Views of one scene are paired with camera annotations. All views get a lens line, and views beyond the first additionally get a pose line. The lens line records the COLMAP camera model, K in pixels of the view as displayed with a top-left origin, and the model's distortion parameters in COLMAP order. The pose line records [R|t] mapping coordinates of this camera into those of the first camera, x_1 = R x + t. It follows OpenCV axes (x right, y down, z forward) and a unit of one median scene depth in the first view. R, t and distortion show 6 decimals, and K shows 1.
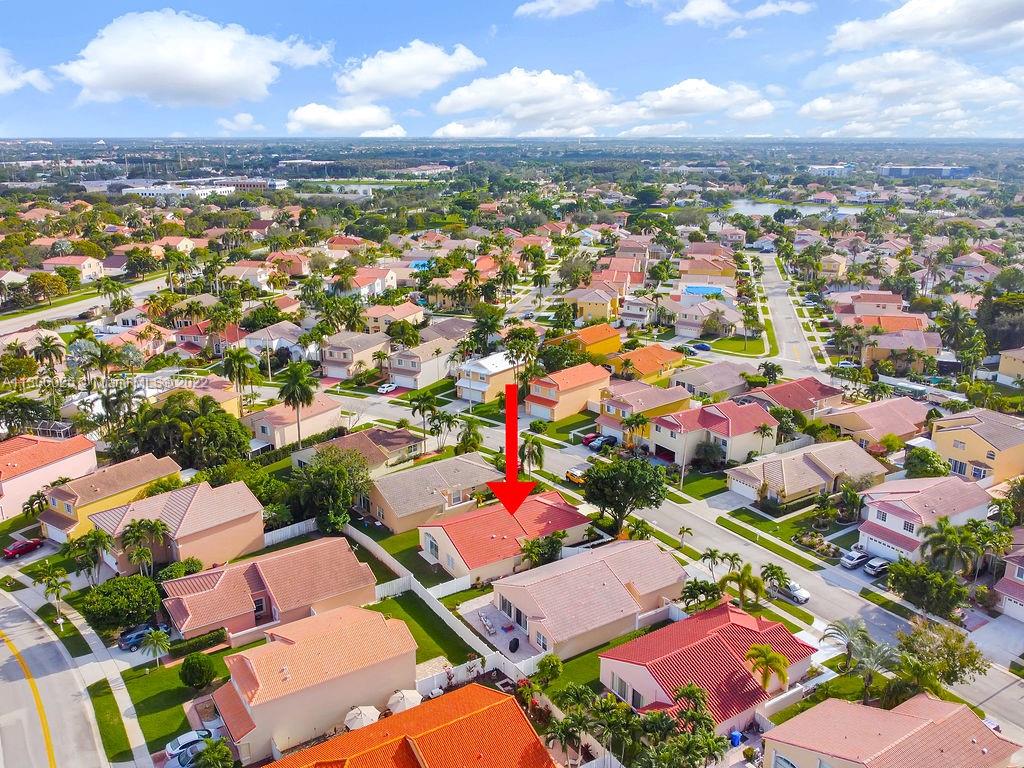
lens RADIAL K [[850.8, 0, 512.0], [0, 850.8, 384.0], [0, 0, 1]] dist [-0.000828, -0.001994]
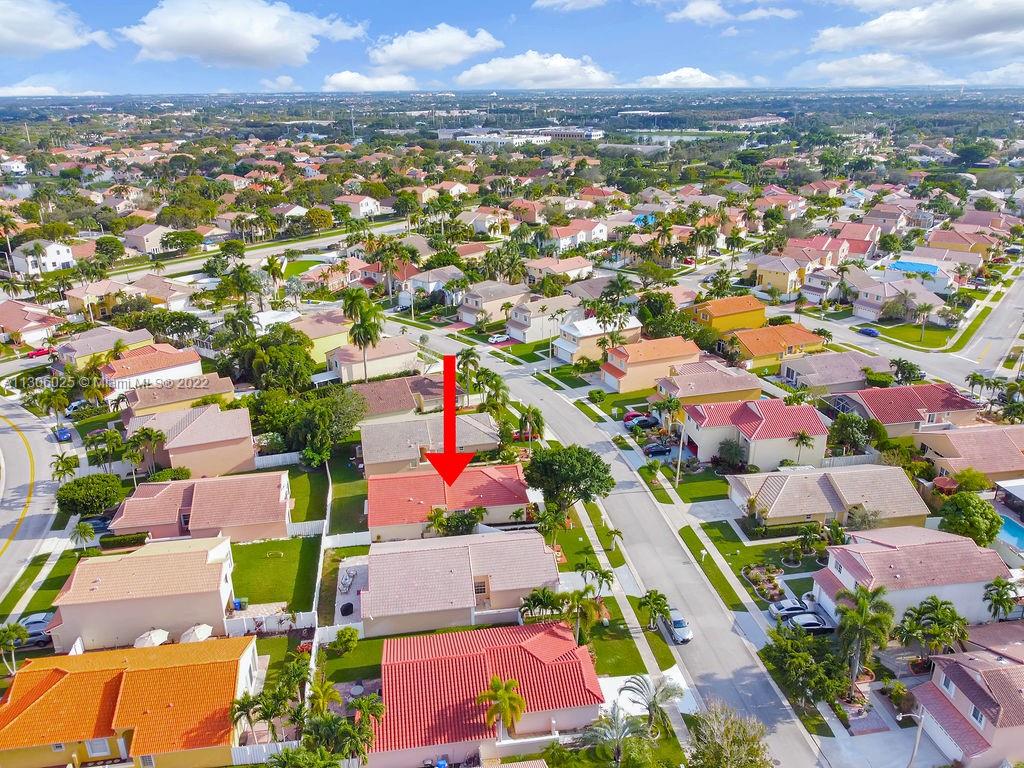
lens RADIAL K [[797.0, 0, 512.9], [0, 797.0, 368.4], [0, 0, 1]] dist [0.001979, -0.000190]
pose [[0.910044, 0.129405, -0.393794, 0.321091], [-0.107107, 0.991168, 0.078188, -0.045921], [0.400434, -0.028976, 0.915867, 0.130550]]
